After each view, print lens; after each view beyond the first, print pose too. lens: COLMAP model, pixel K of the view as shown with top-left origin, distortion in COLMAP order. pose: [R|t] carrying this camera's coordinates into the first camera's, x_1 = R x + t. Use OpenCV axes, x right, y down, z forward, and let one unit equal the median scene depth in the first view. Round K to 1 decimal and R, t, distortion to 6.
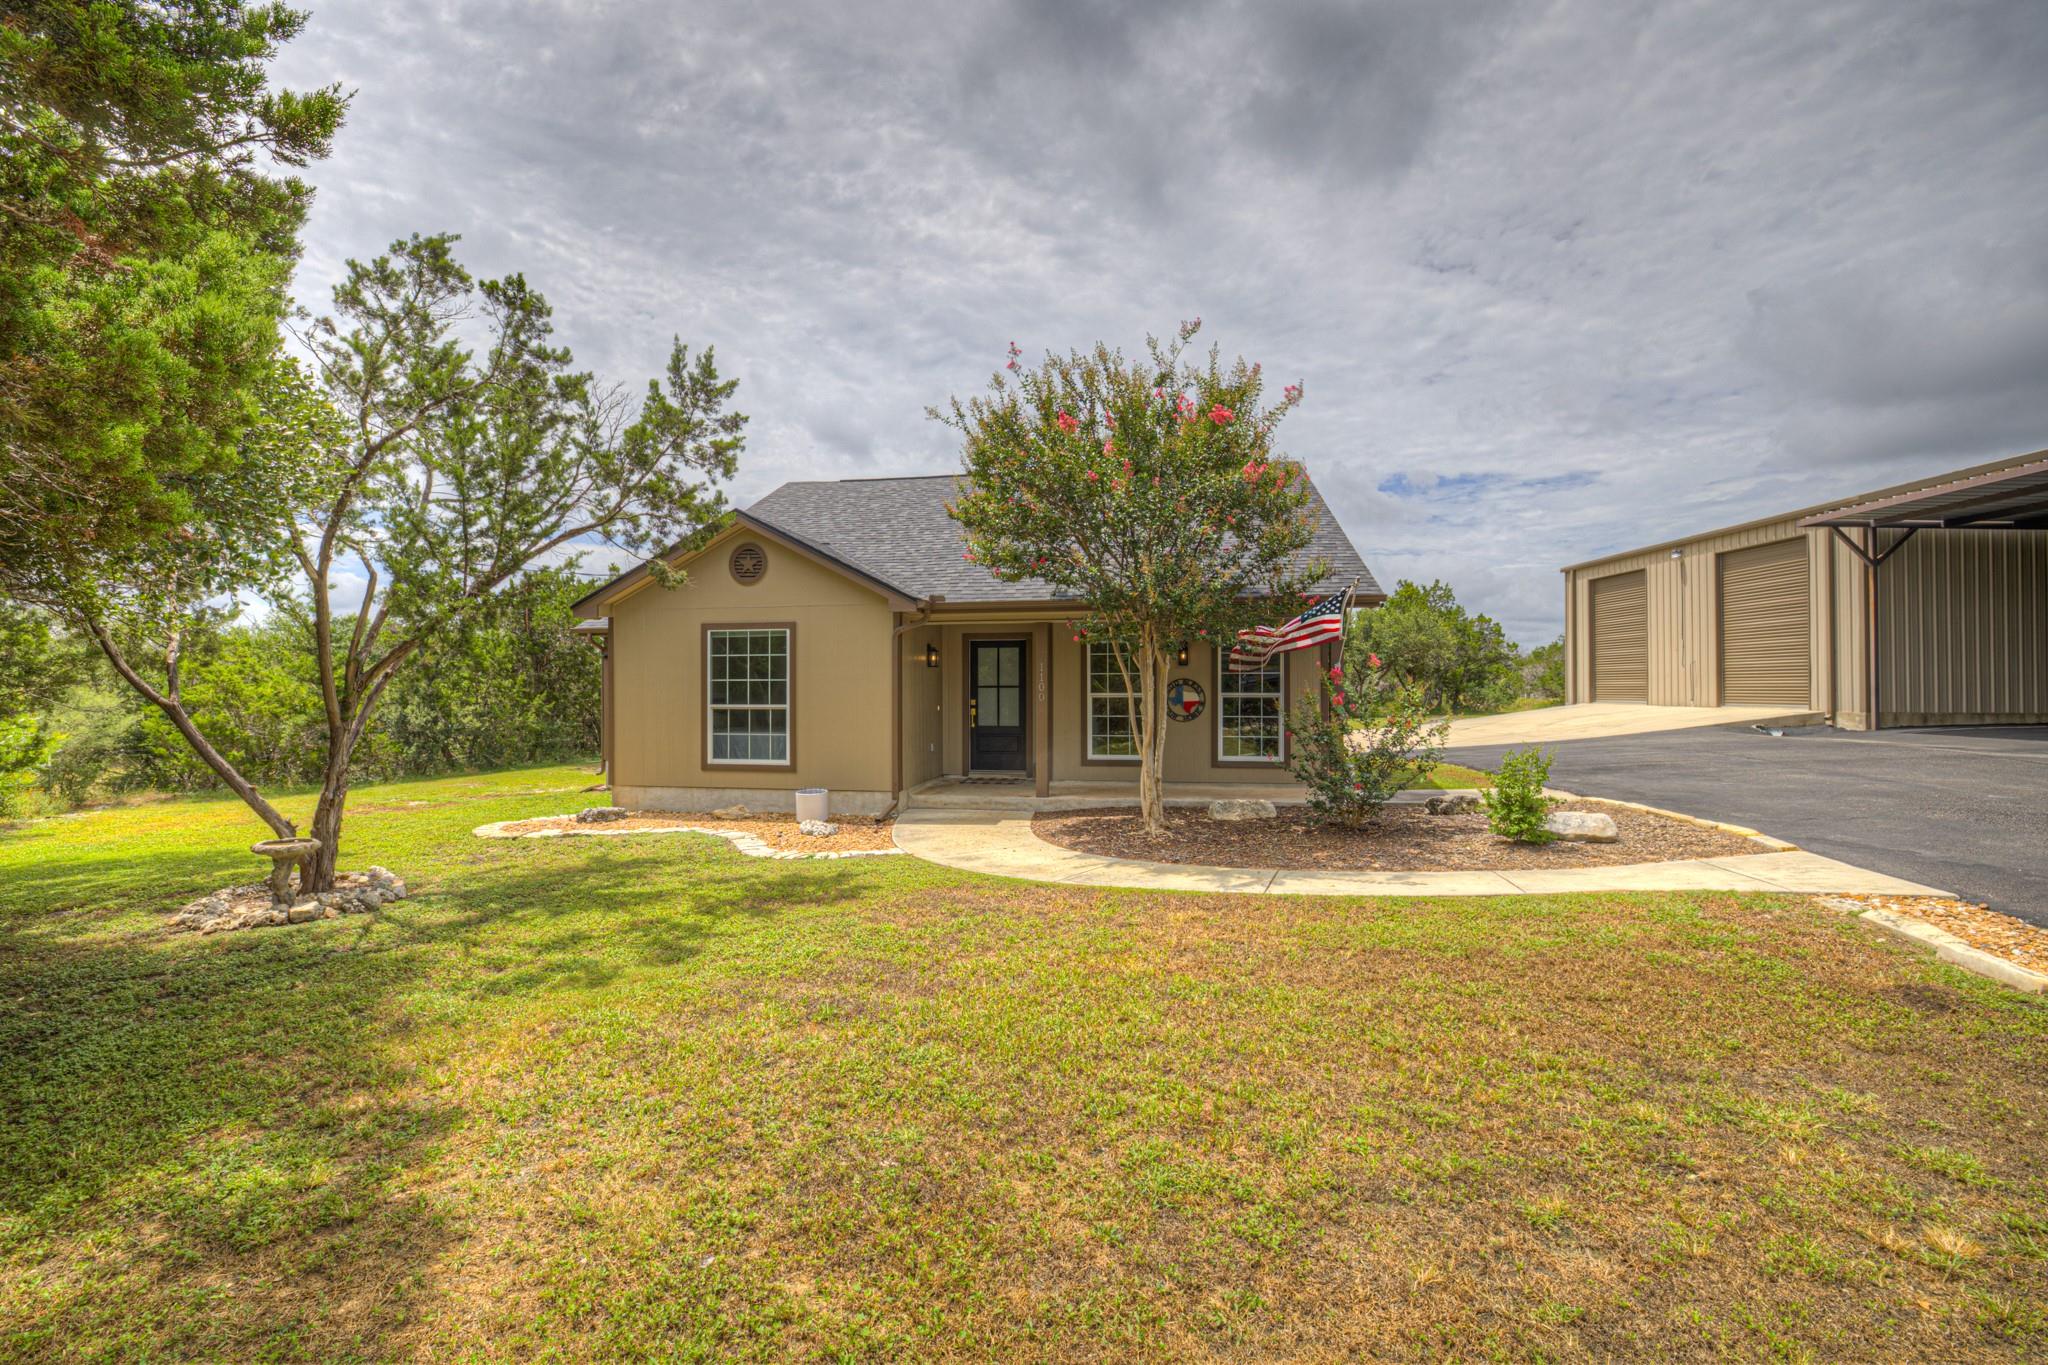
lens RADIAL K [[877.5, 0, 1012.2], [0, 877.5, 678.1], [0, 0, 1]] dist [-0.047548, 0.018761]
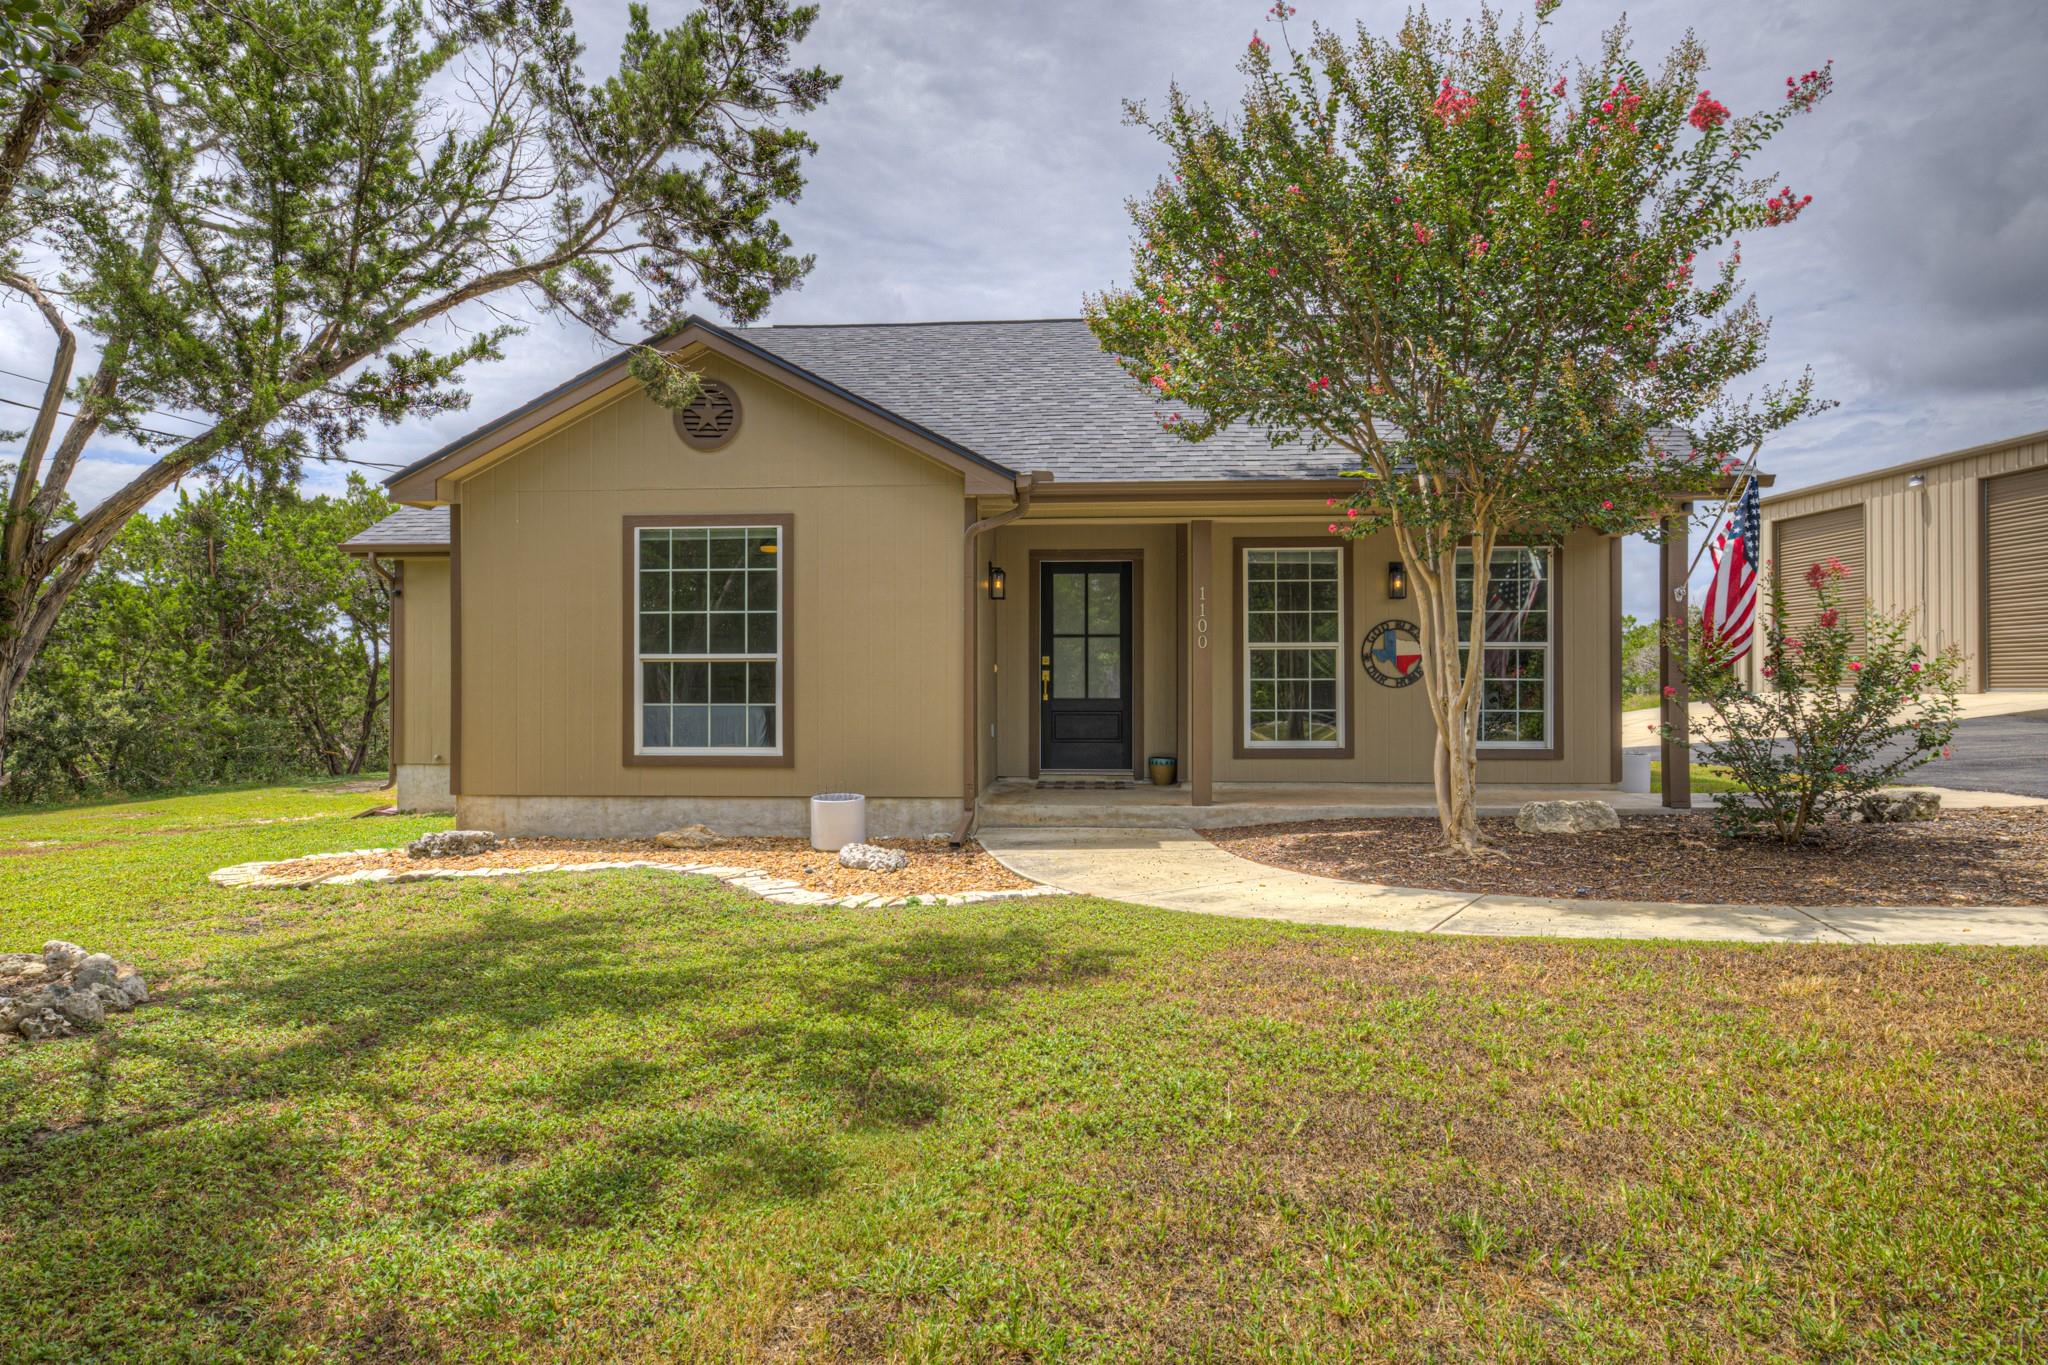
lens RADIAL K [[1210.2, 0, 1014.2], [0, 1210.2, 679.6], [0, 0, 1]] dist [-0.031347, 0.040784]
pose [[0.994143, 0.002237, 0.108052, -0.189499], [-0.002590, 0.999992, 0.003120, 0.045537], [-0.108044, -0.003382, 0.994140, 0.174729]]
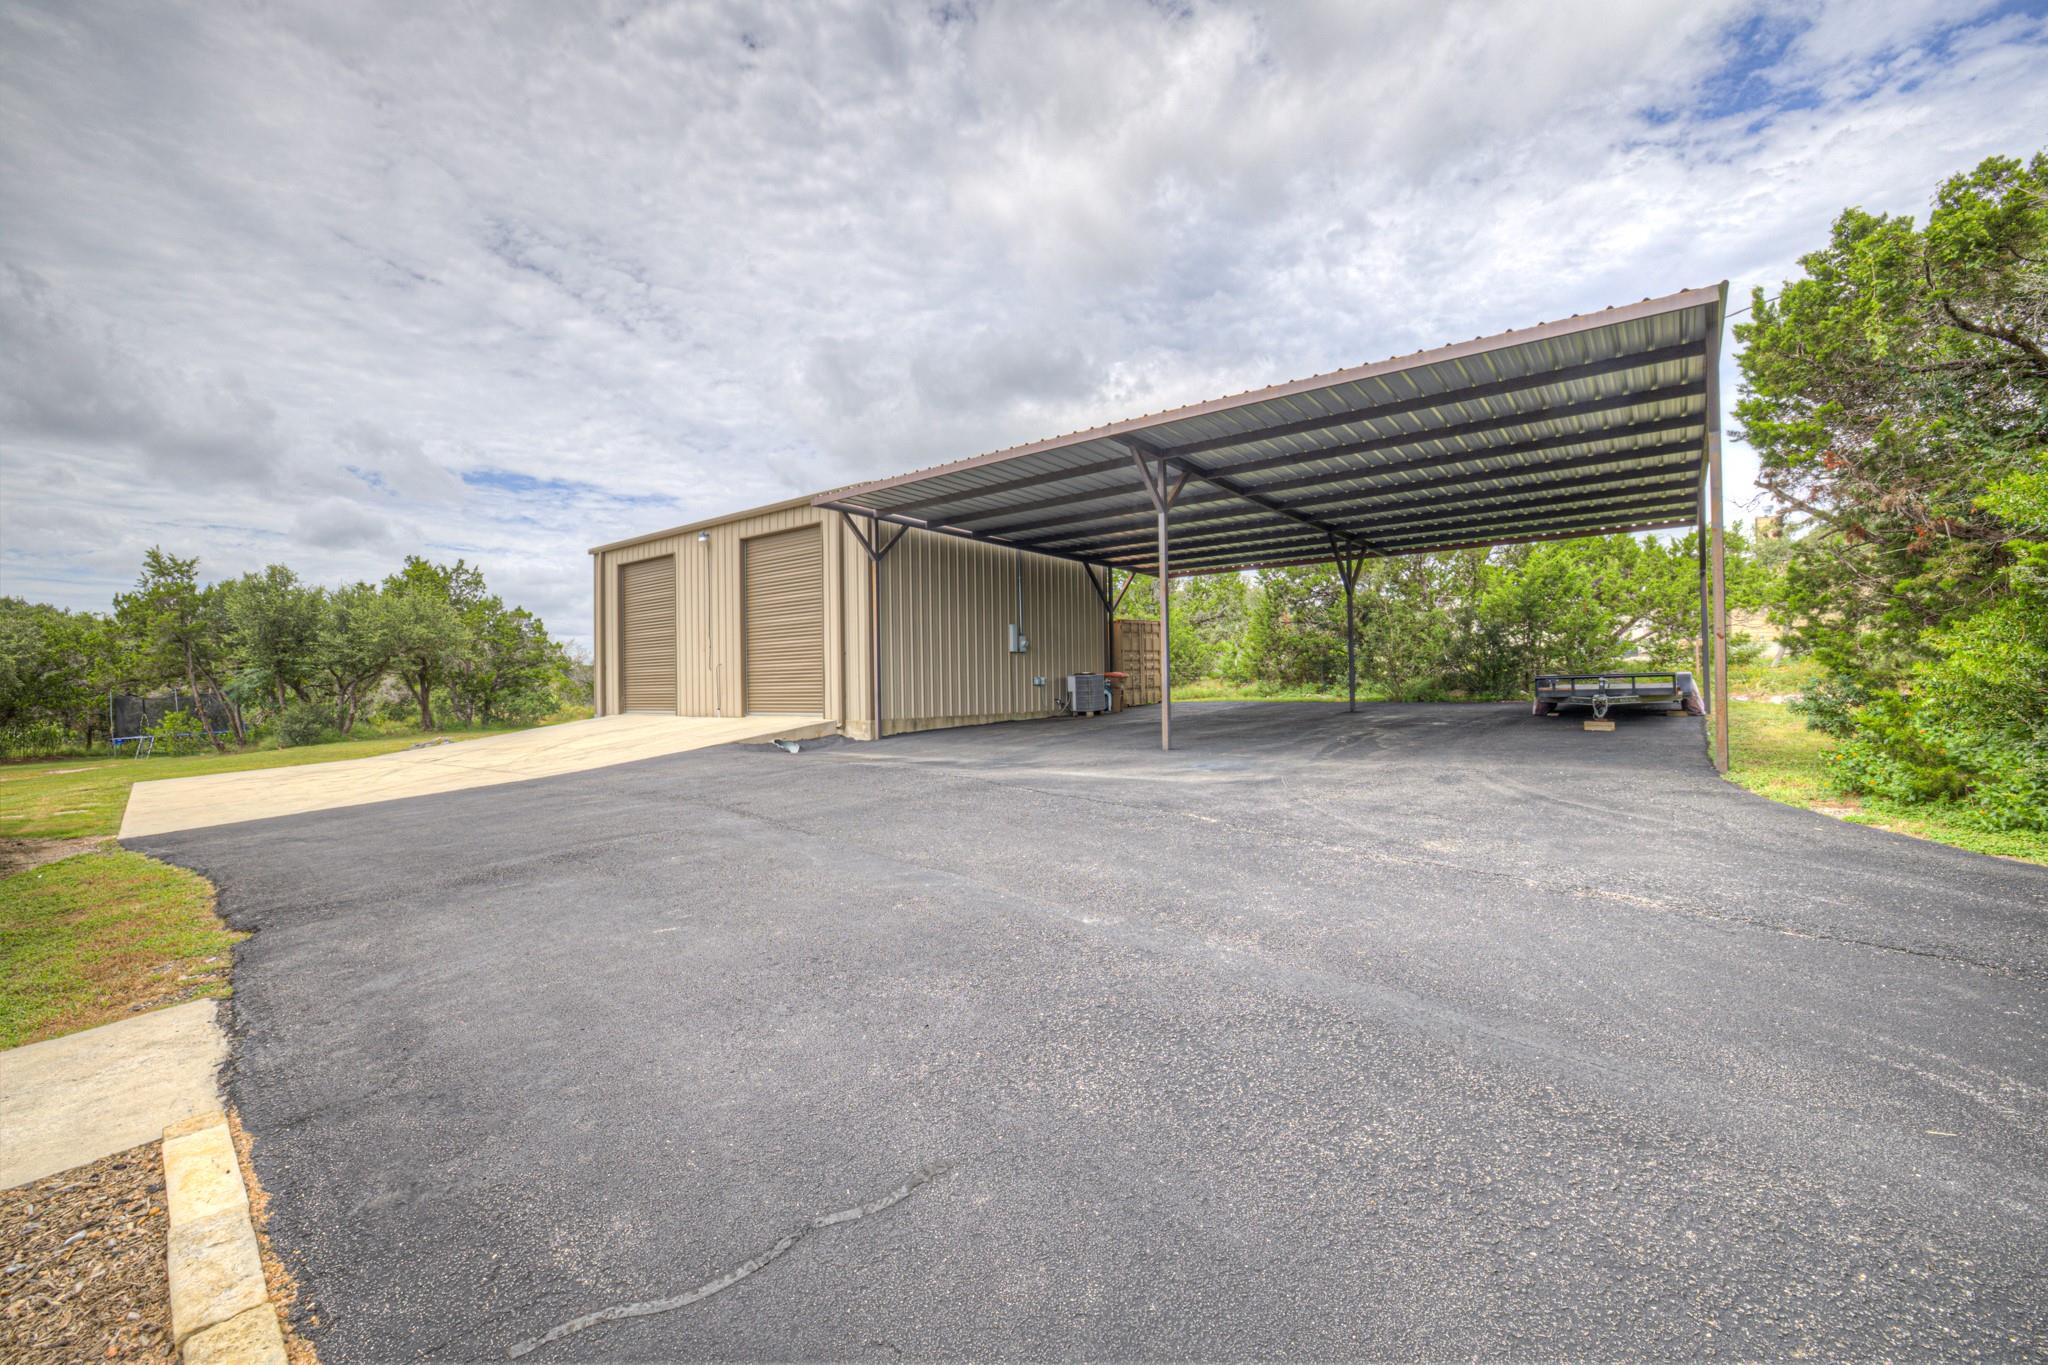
lens RADIAL K [[877.5, 0, 1012.2], [0, 877.5, 678.1], [0, 0, 1]] dist [-0.047548, 0.018761]
pose [[0.572253, -0.000266, 0.820077, 0.544224], [0.006592, 0.999969, -0.004275, 0.000933], [-0.820050, 0.007852, 0.572237, 0.577289]]
